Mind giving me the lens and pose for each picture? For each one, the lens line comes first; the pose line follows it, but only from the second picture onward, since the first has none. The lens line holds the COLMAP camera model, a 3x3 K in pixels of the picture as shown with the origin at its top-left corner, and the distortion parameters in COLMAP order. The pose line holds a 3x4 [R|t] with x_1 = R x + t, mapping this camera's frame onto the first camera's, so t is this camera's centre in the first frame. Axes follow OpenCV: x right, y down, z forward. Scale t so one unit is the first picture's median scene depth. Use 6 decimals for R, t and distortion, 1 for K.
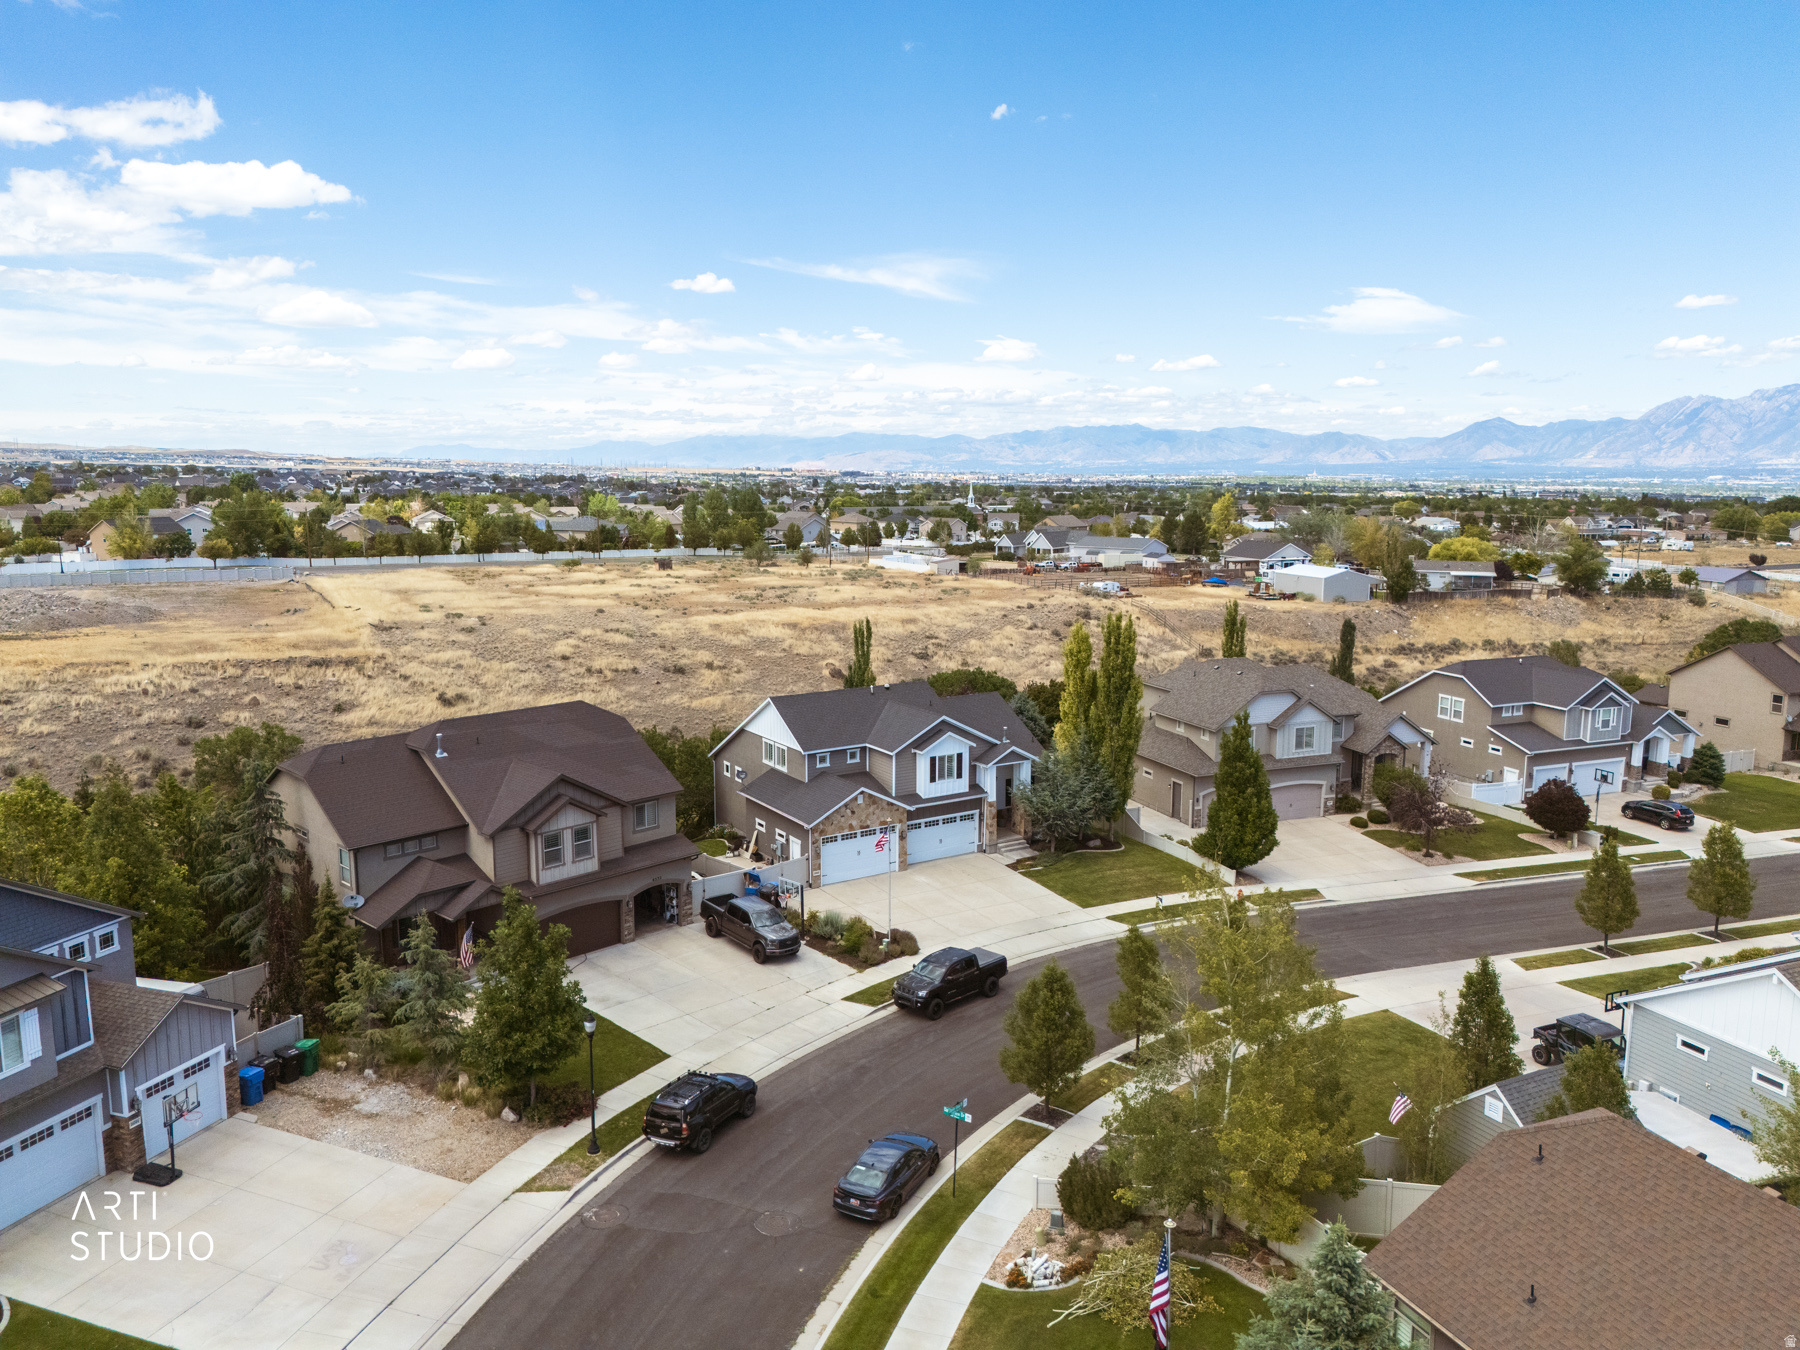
lens RADIAL K [[1323.7, 0, 906.4], [0, 1323.7, 672.5], [0, 0, 1]] dist [0.071305, -0.062397]
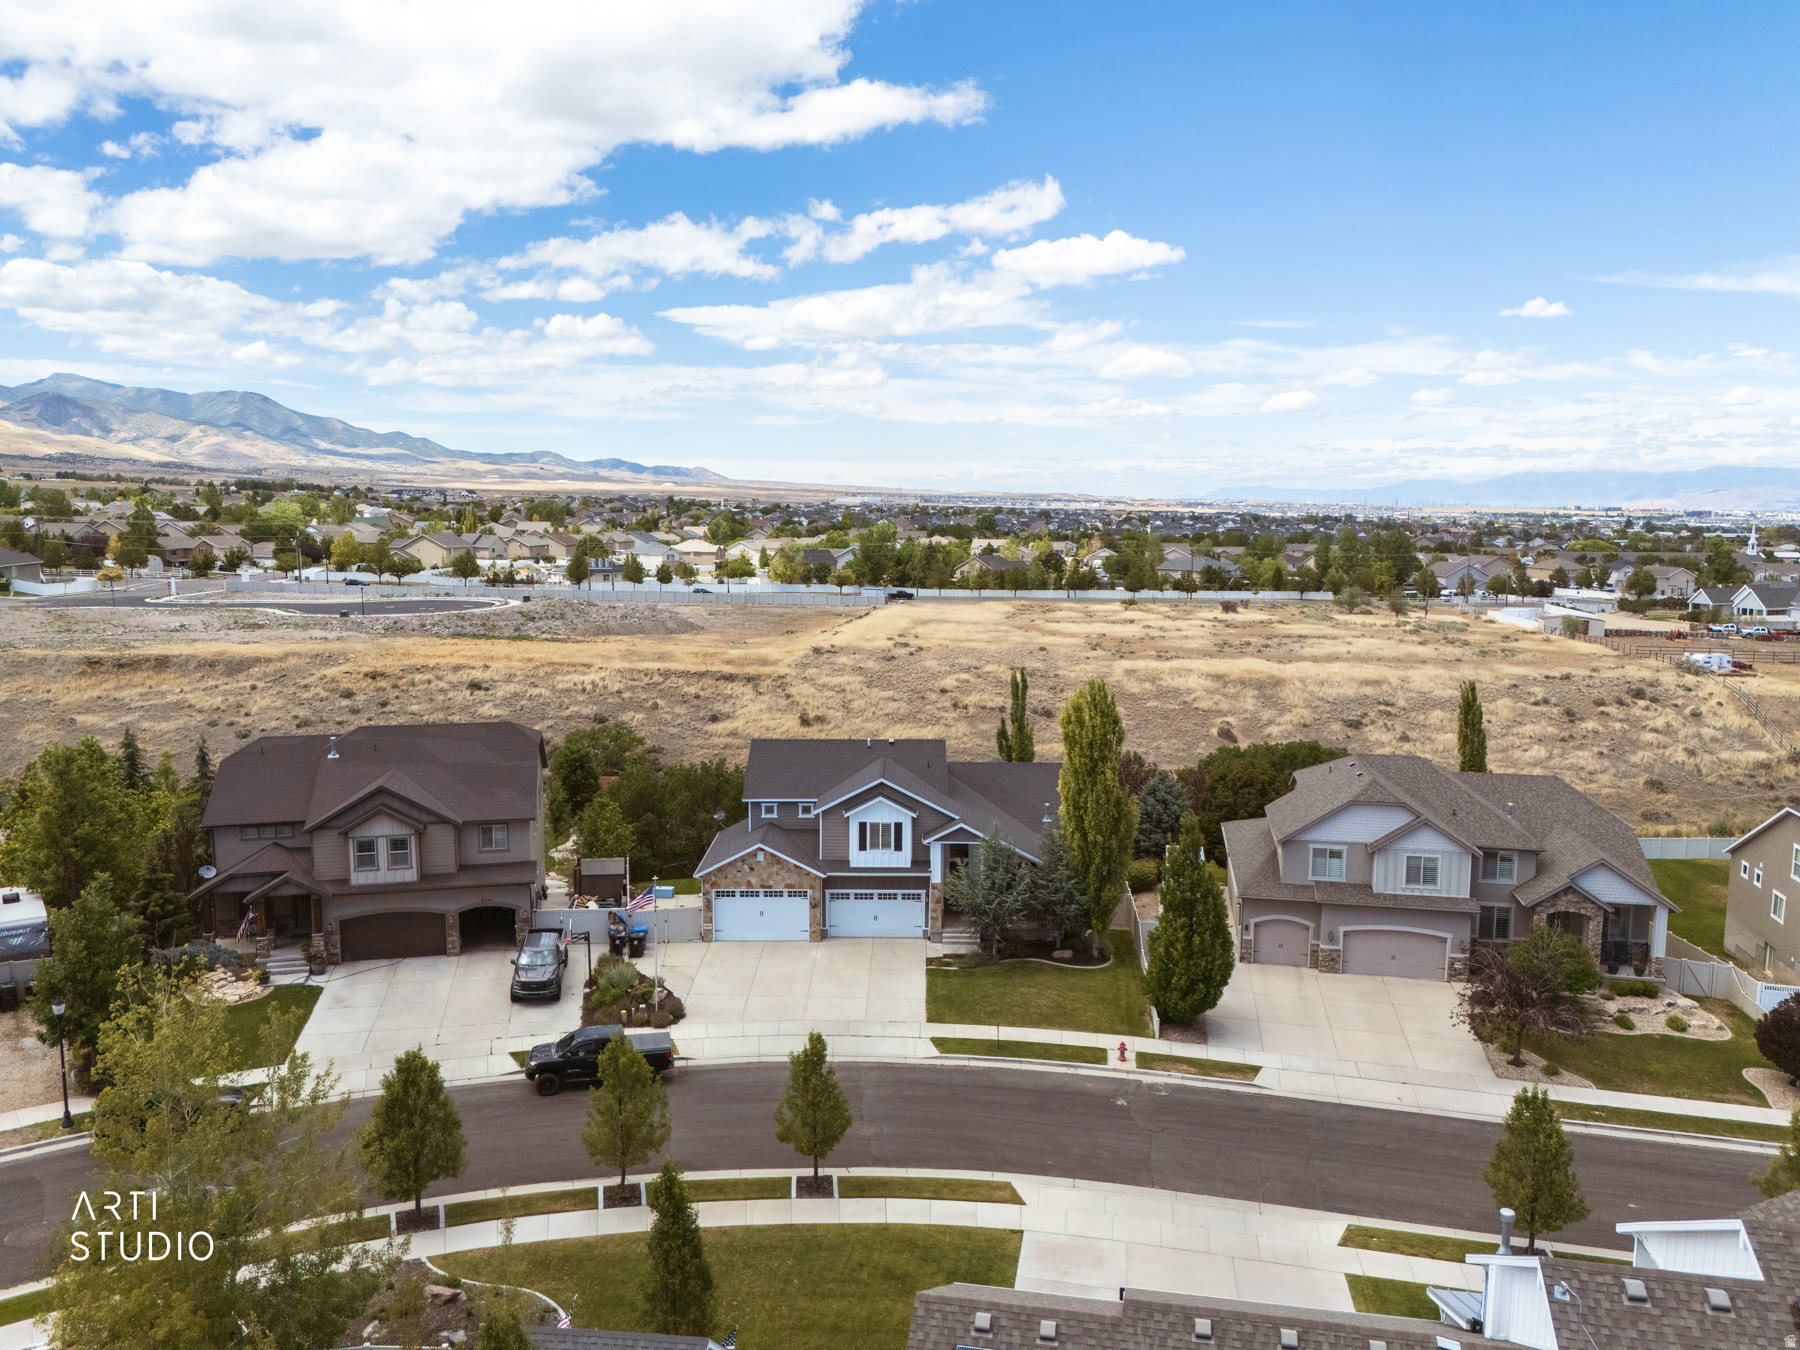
lens RADIAL K [[1321.4, 0, 905.7], [0, 1321.4, 674.1], [0, 0, 1]] dist [0.083889, -0.087848]
pose [[0.838058, 0.073873, -0.540556, 0.509865], [-0.089058, 0.996025, -0.001955, -0.036923], [0.538263, 0.049779, 0.841305, 0.242606]]
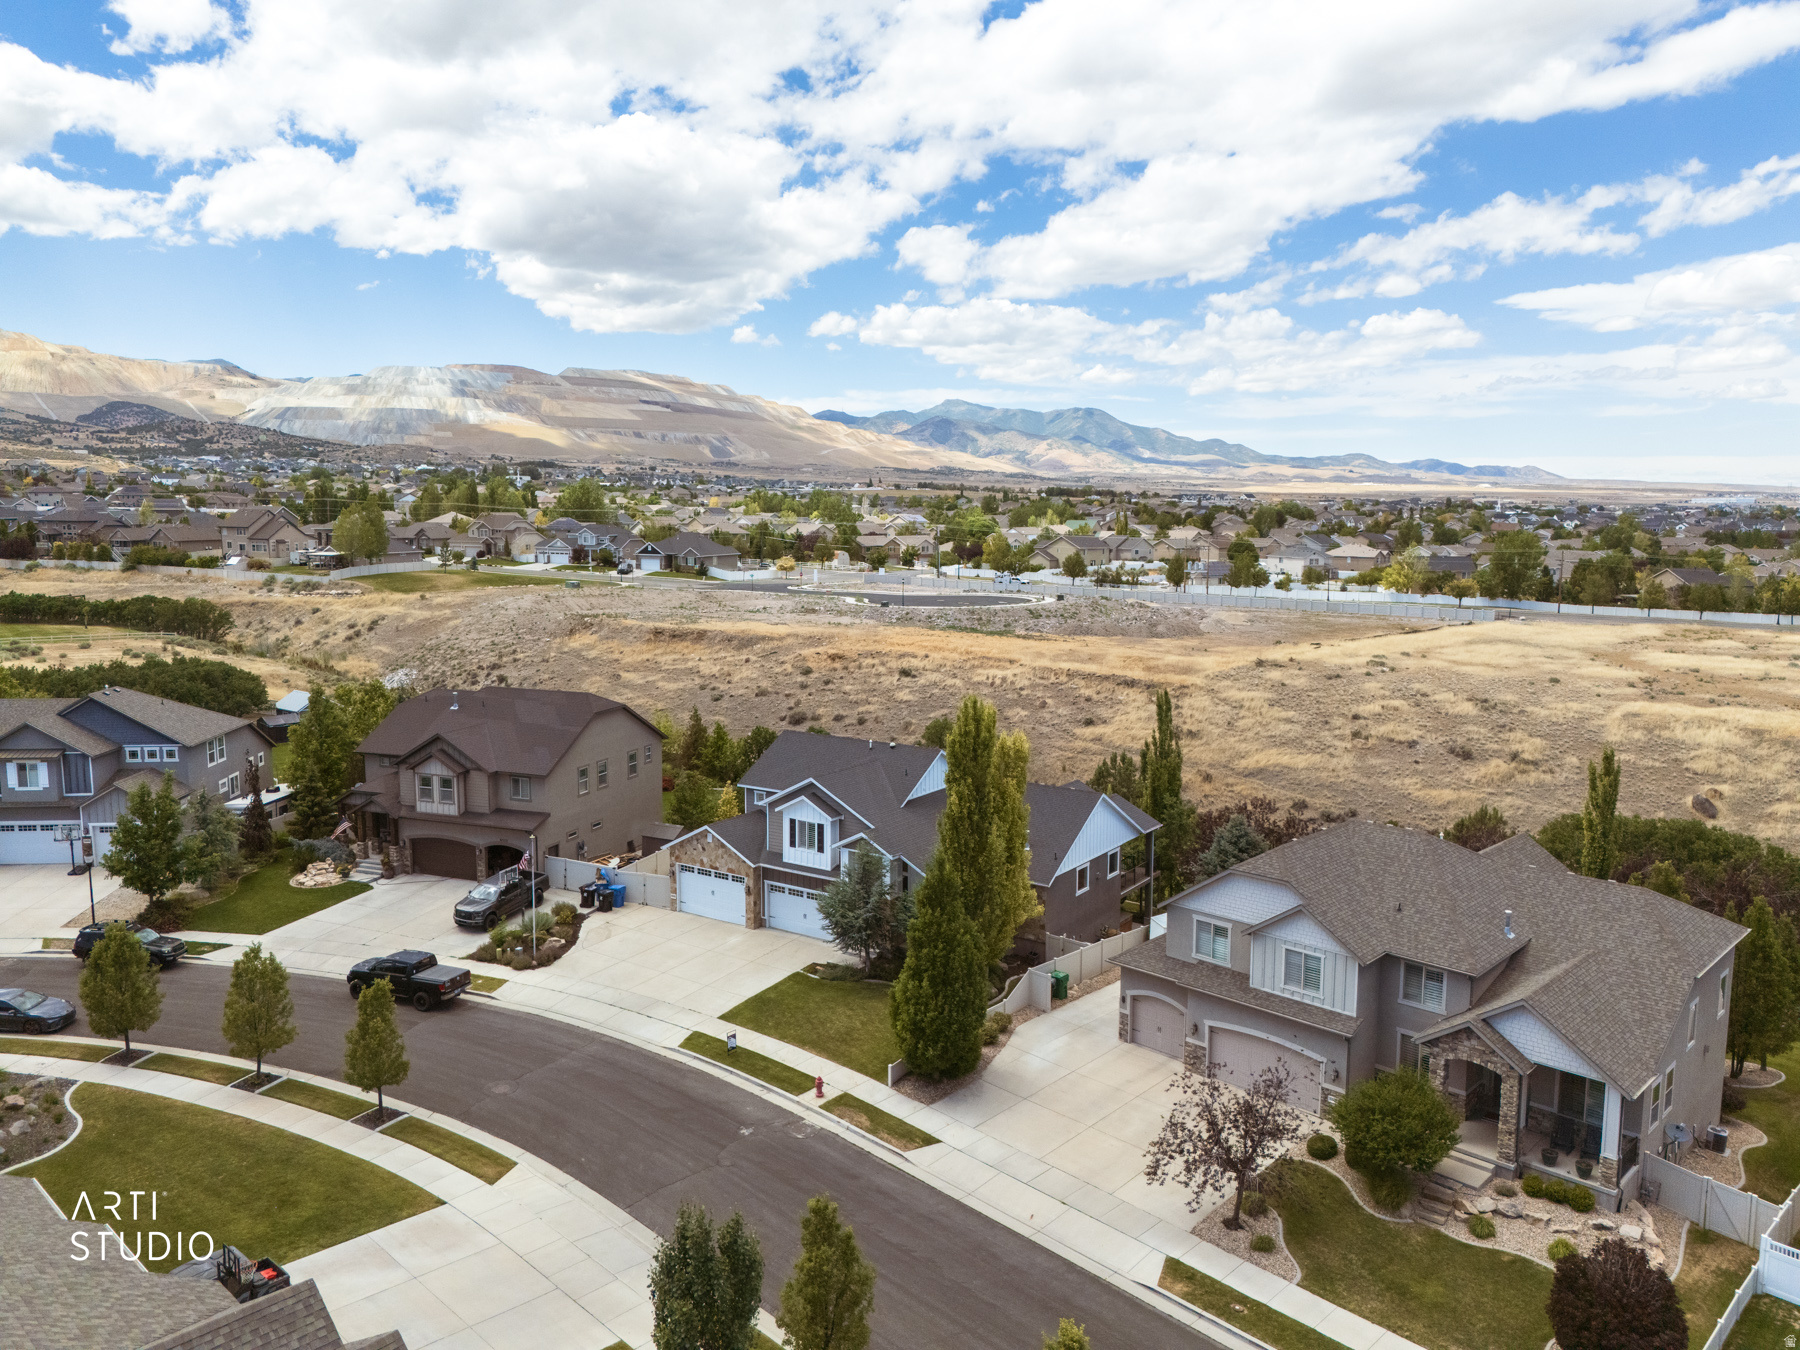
lens RADIAL K [[1321.4, 0, 905.7], [0, 1321.4, 674.1], [0, 0, 1]] dist [0.083889, -0.087848]
pose [[0.397213, 0.121252, -0.909681, 0.841740], [-0.149047, 0.986597, 0.066423, -0.103676], [0.905542, 0.109201, 0.409961, 0.664992]]
